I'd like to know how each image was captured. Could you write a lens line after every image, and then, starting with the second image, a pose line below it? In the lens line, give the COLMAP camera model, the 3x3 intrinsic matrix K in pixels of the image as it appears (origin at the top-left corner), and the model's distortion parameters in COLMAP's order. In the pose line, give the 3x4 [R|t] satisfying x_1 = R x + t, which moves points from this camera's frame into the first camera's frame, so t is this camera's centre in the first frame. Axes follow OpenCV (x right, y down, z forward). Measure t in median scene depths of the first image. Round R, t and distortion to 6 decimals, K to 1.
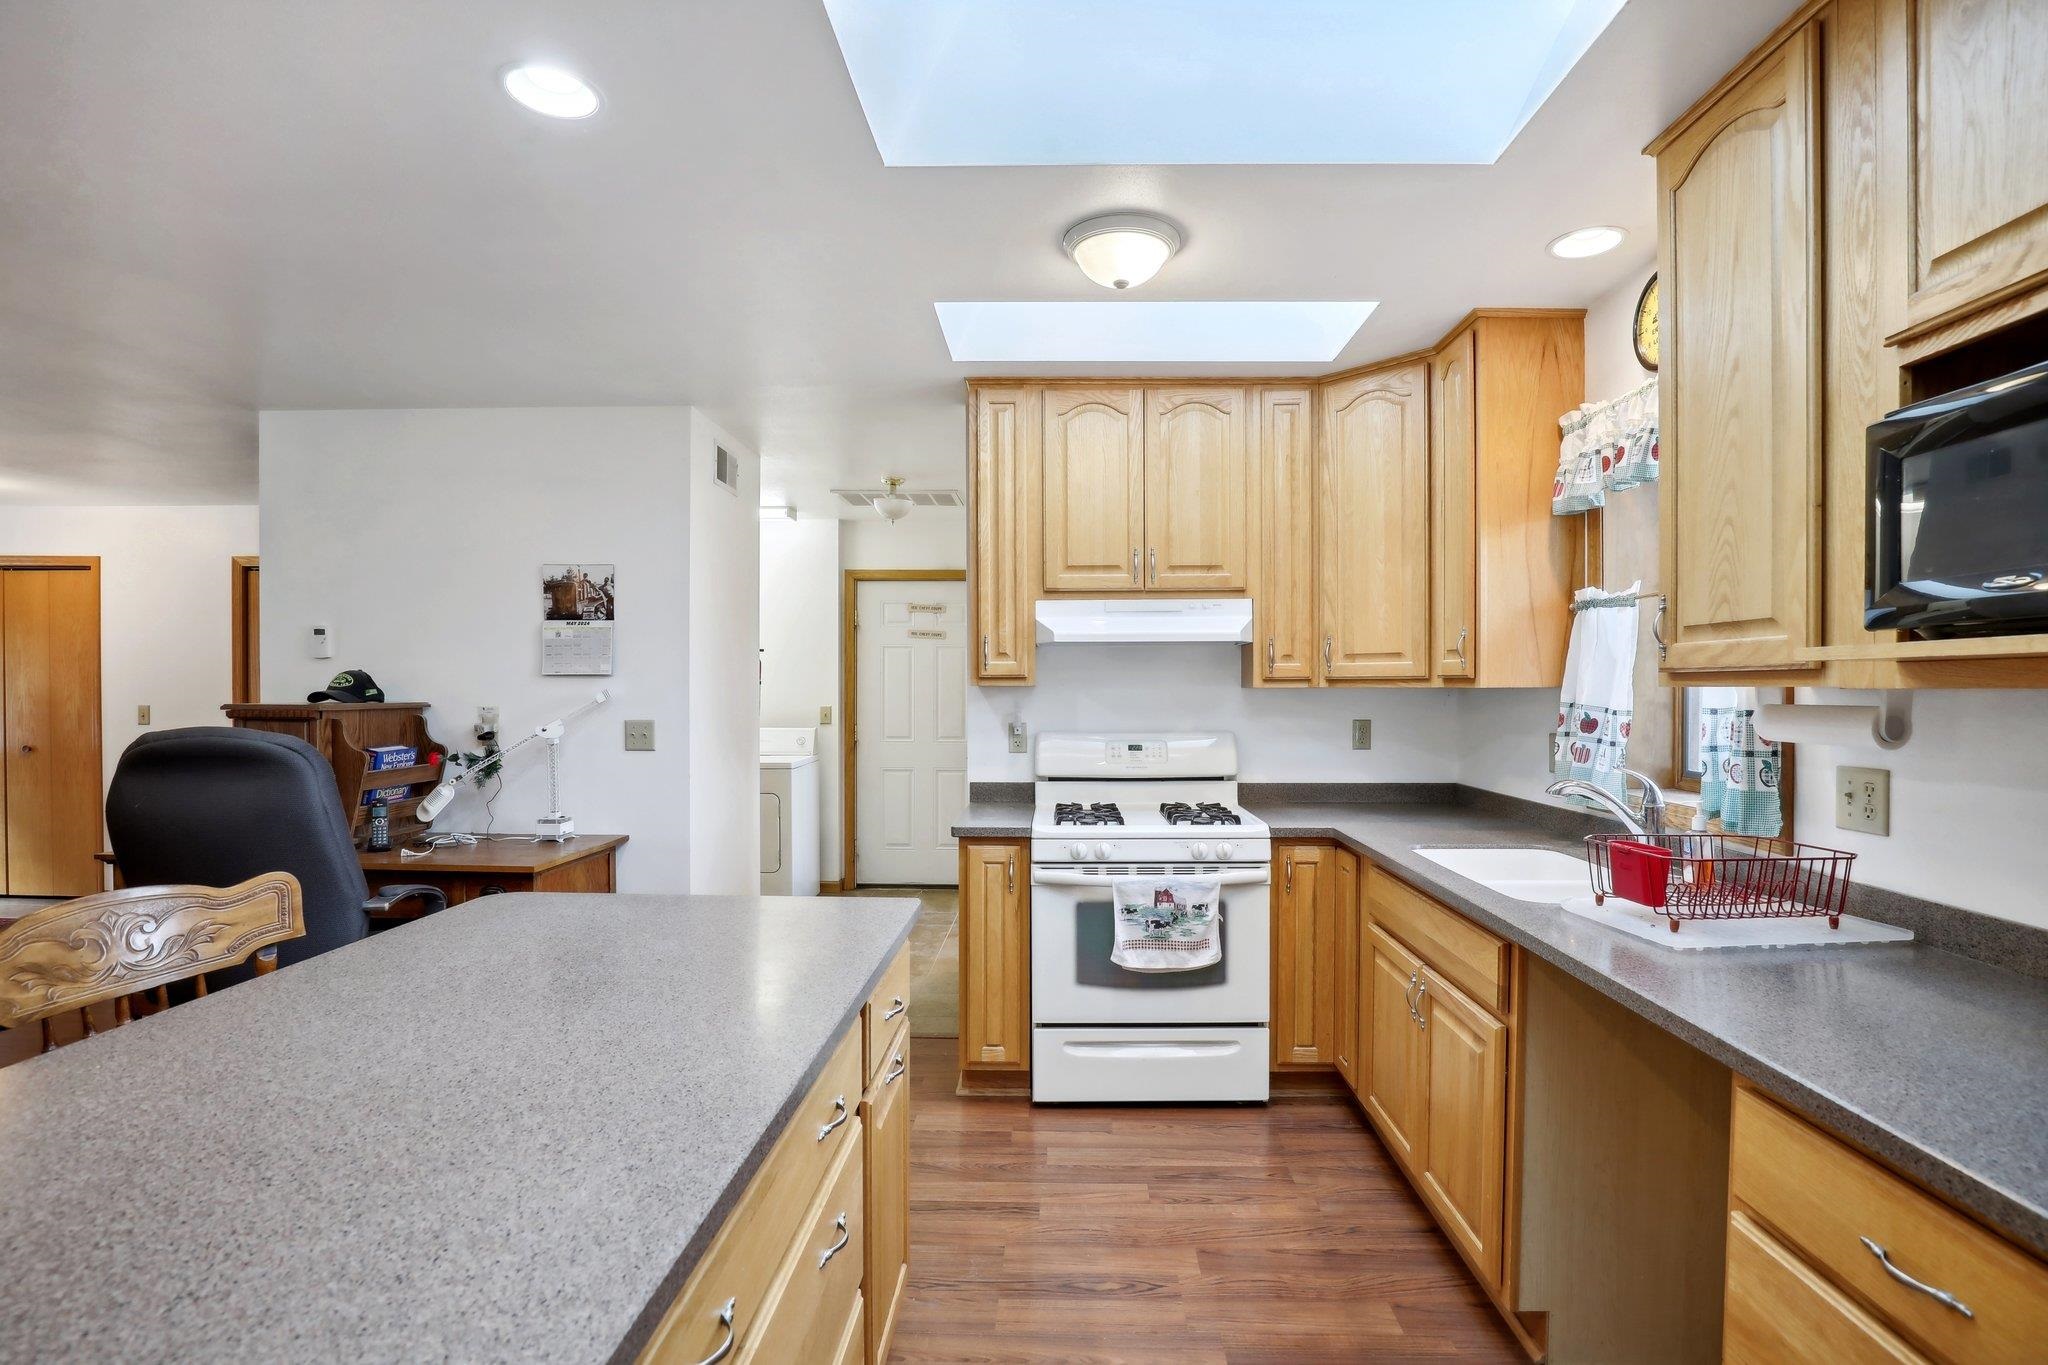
lens RADIAL K [[953.2, 0, 1037.1], [0, 953.2, 702.8], [0, 0, 1]] dist [-0.025077, 0.000029]
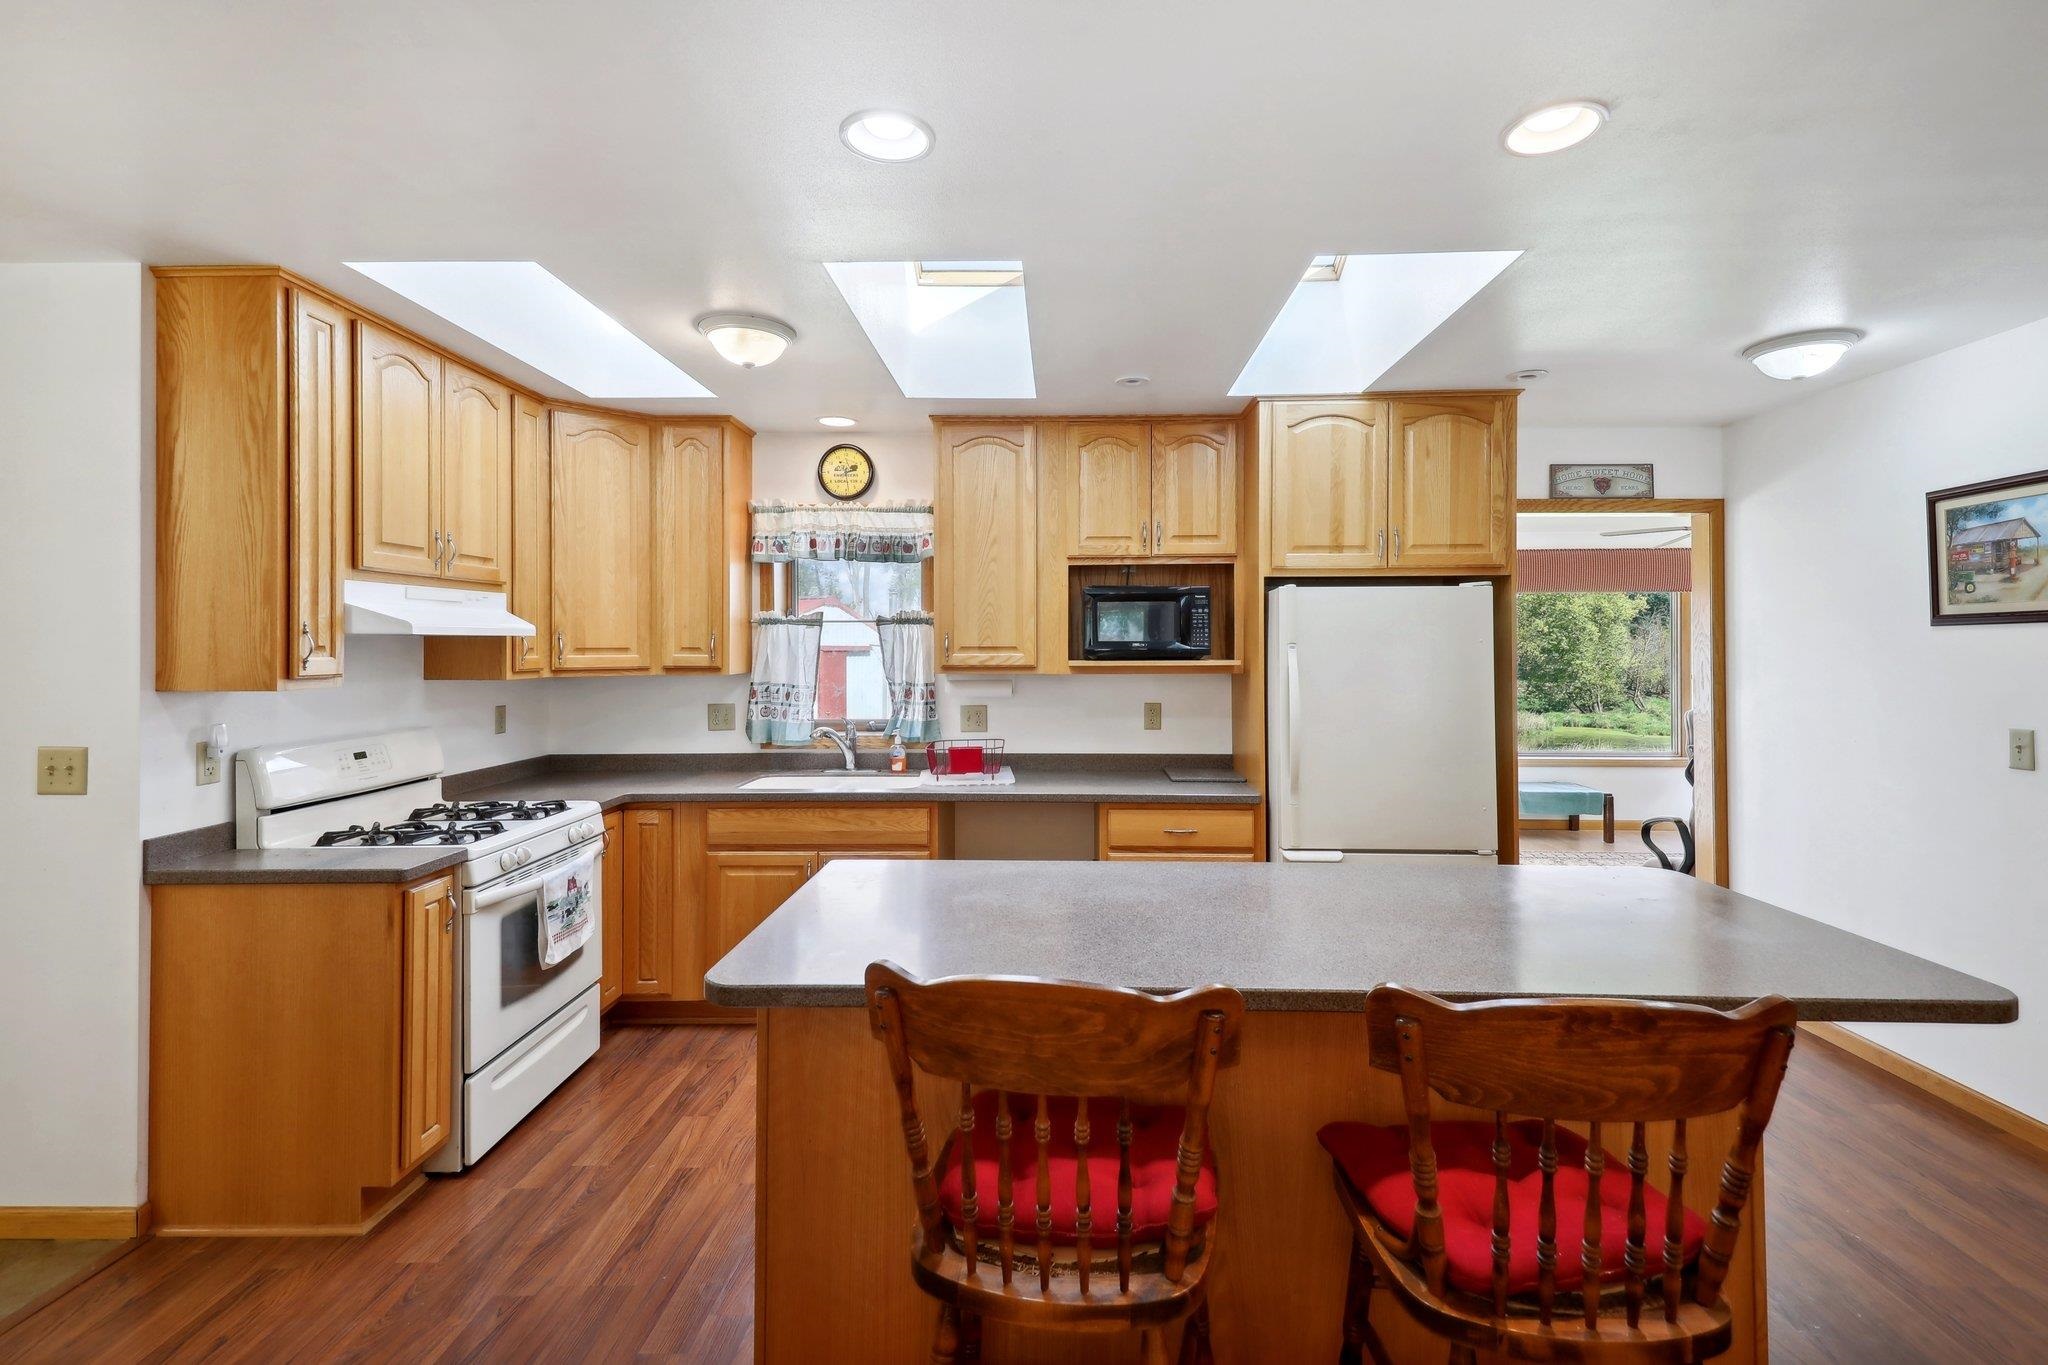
lens RADIAL K [[953.6, 0, 1031.6], [0, 953.6, 640.6], [0, 0, 1]] dist [0.039961, 0.000102]
pose [[0.003008, 0.010052, 0.999945, -0.897235], [0.020179, 0.999745, -0.010111, -0.040058], [-0.999792, 0.020208, 0.002805, 0.477005]]
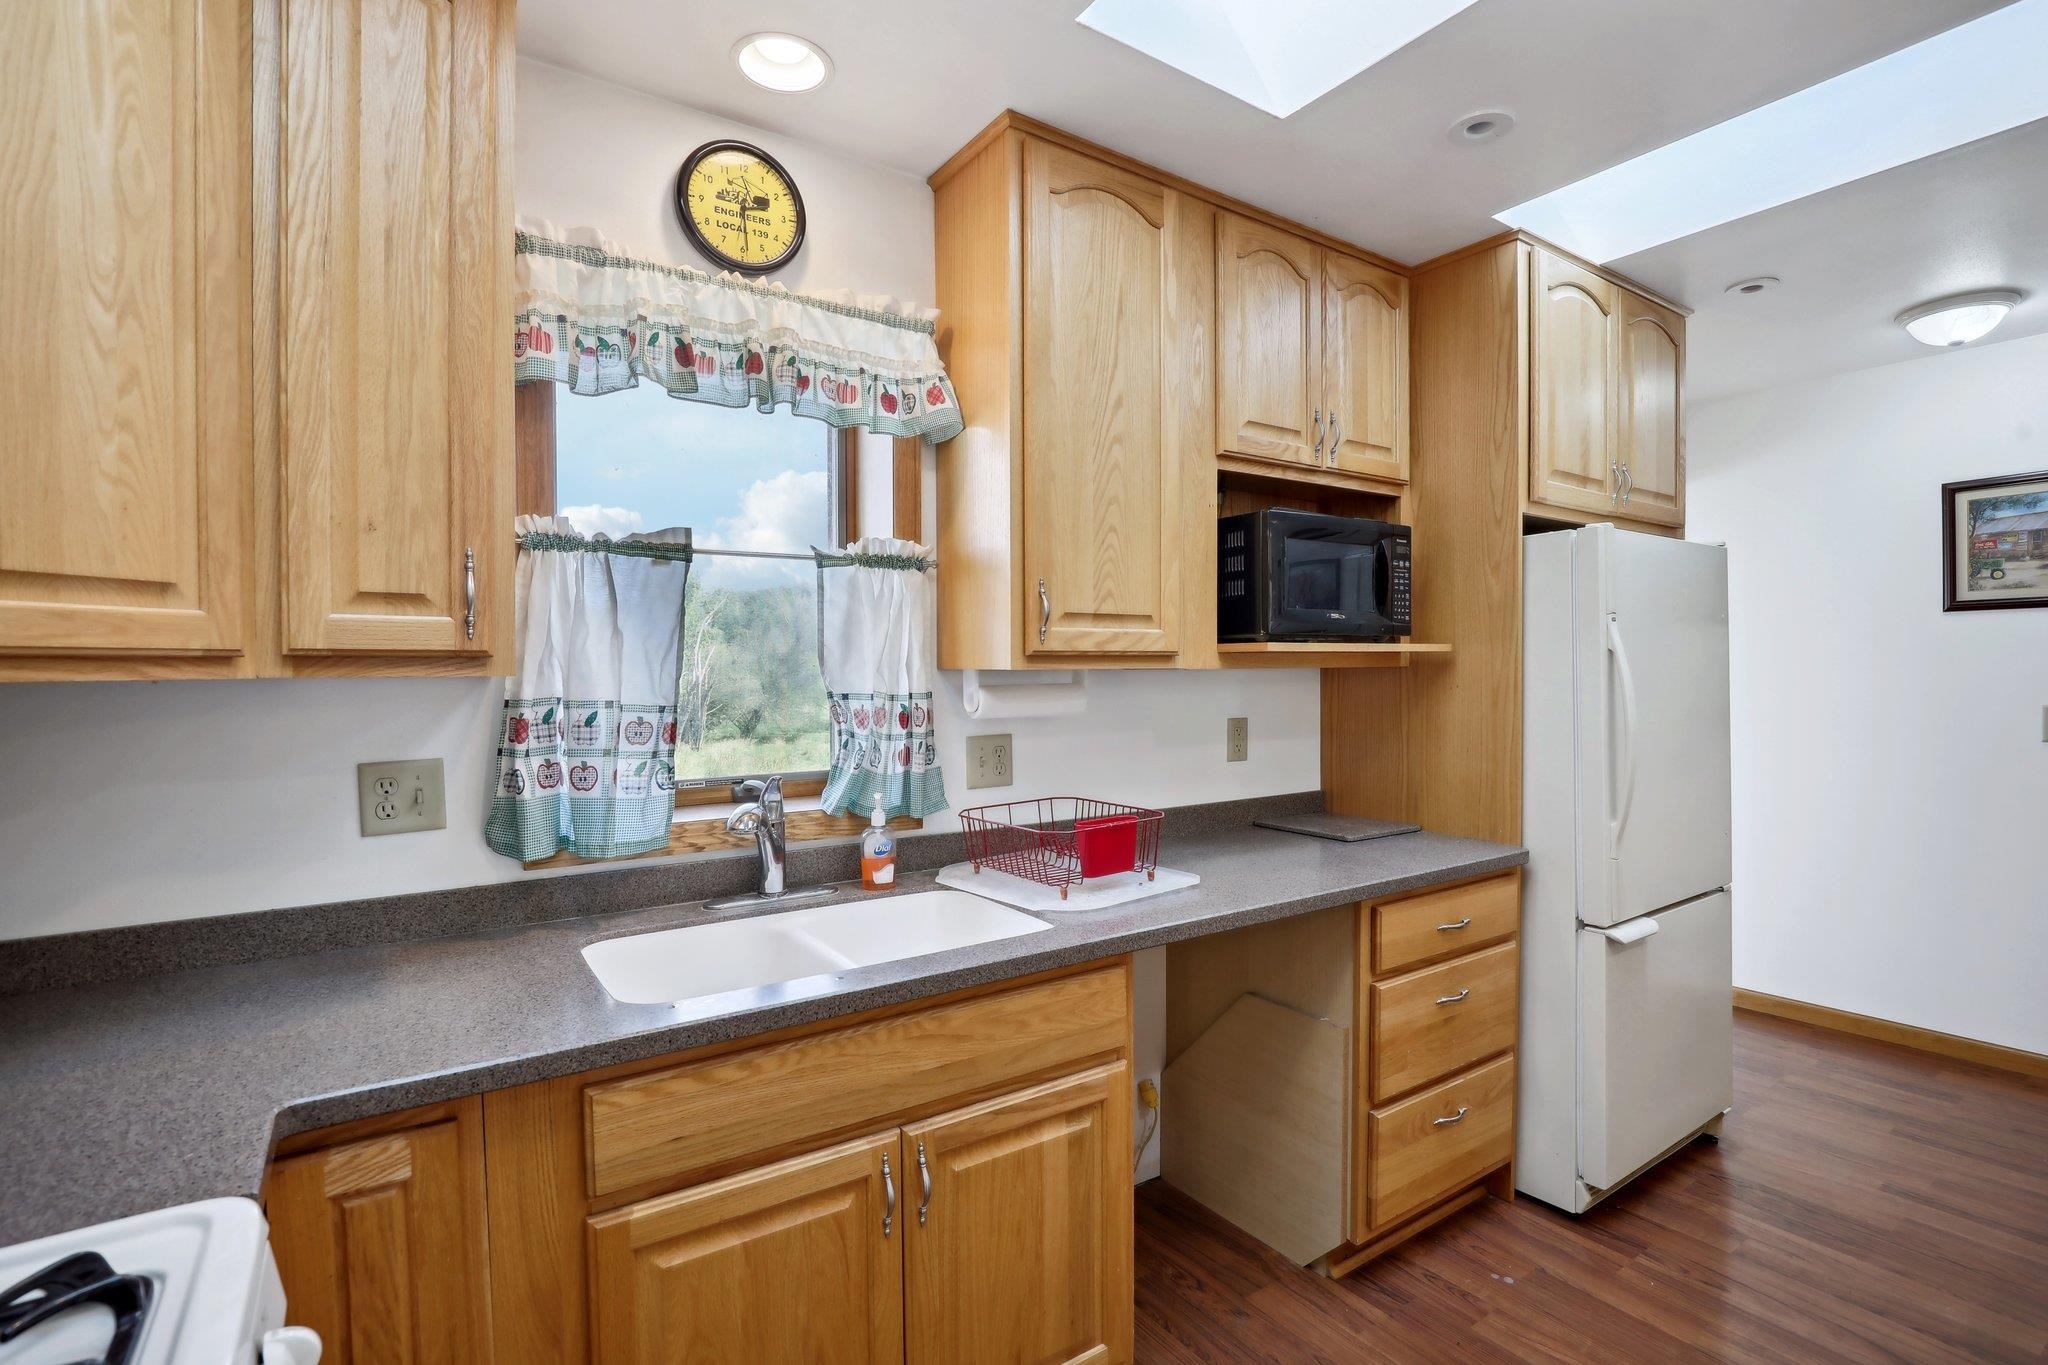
lens RADIAL K [[983.8, 0, 1024.0], [0, 983.8, 682.5], [0, 0, 1]] dist [-0.027117, 0.000875]
pose [[-0.594011, -0.004336, 0.804445, -0.103494], [0.023401, 0.999469, 0.022667, -0.016398], [-0.804116, 0.032289, -0.593595, 0.980435]]
